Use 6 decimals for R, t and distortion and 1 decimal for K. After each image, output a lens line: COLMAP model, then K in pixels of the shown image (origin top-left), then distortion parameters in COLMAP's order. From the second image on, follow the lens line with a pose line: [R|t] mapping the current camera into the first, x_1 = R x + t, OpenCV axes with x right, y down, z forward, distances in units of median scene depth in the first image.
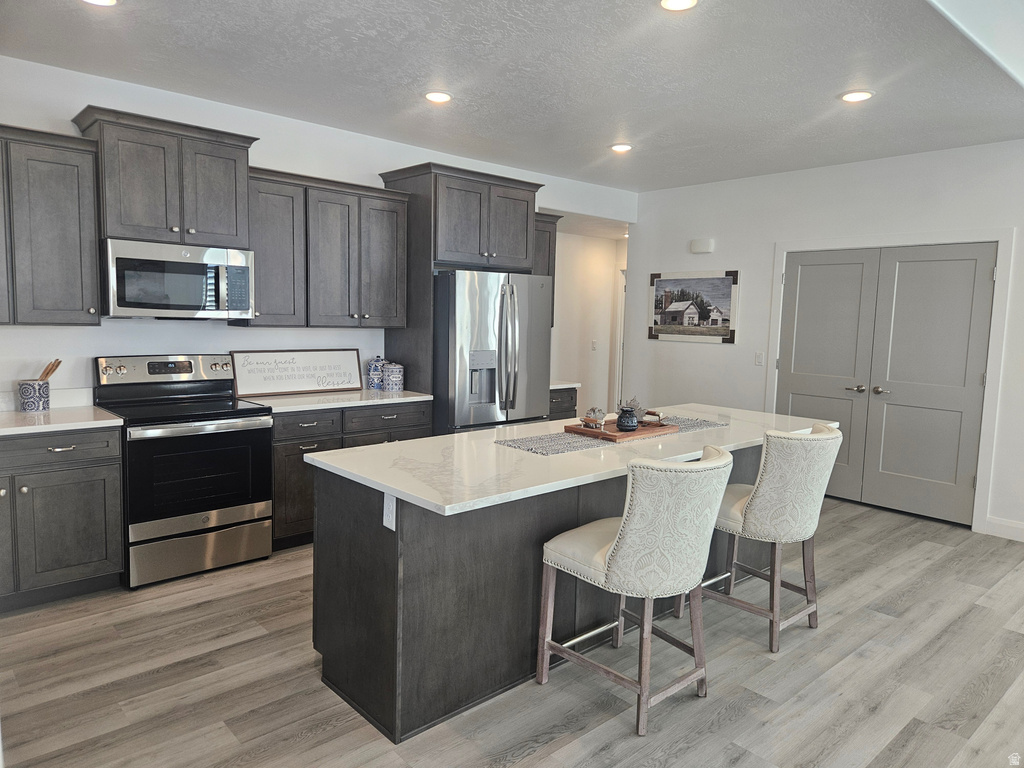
lens RADIAL K [[684.8, 0, 509.2], [0, 684.8, 380.6], [0, 0, 1]] dist [0.023516, -0.004452]
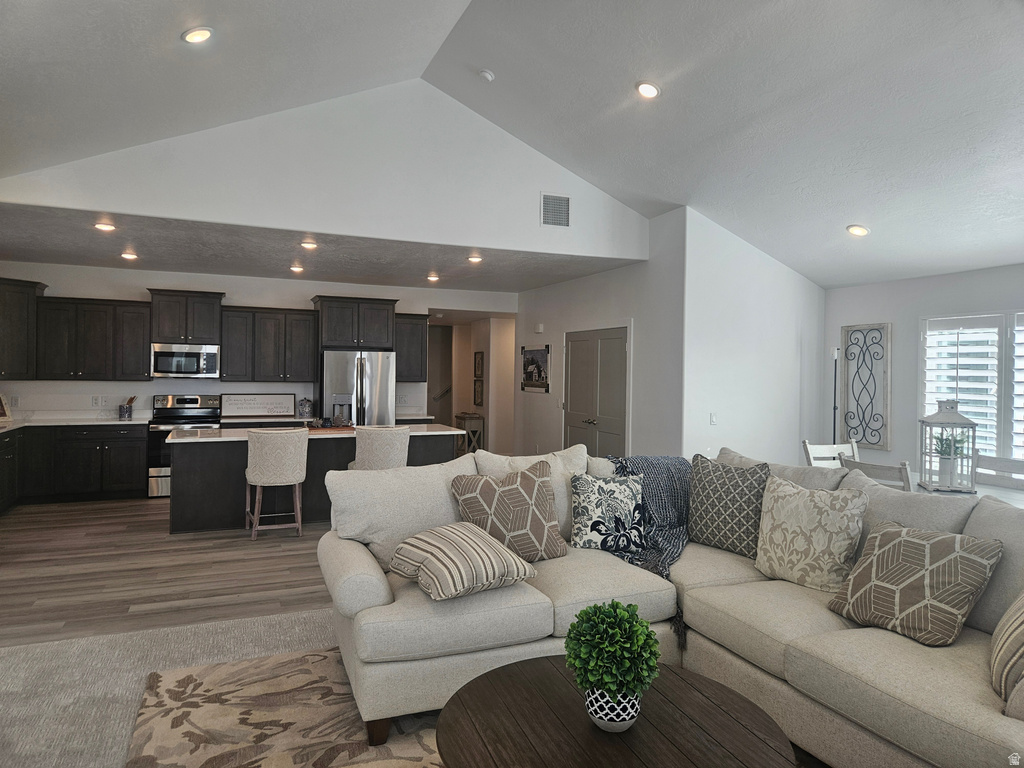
lens RADIAL K [[684.8, 0, 514.4], [0, 684.8, 383.7], [0, 0, 1]] dist [0.023516, -0.004452]
pose [[0.942457, -0.005004, -0.334291, 1.175280], [-0.024122, 0.996264, -0.082919, 0.080190], [0.333457, 0.086212, 0.938815, -0.660657]]
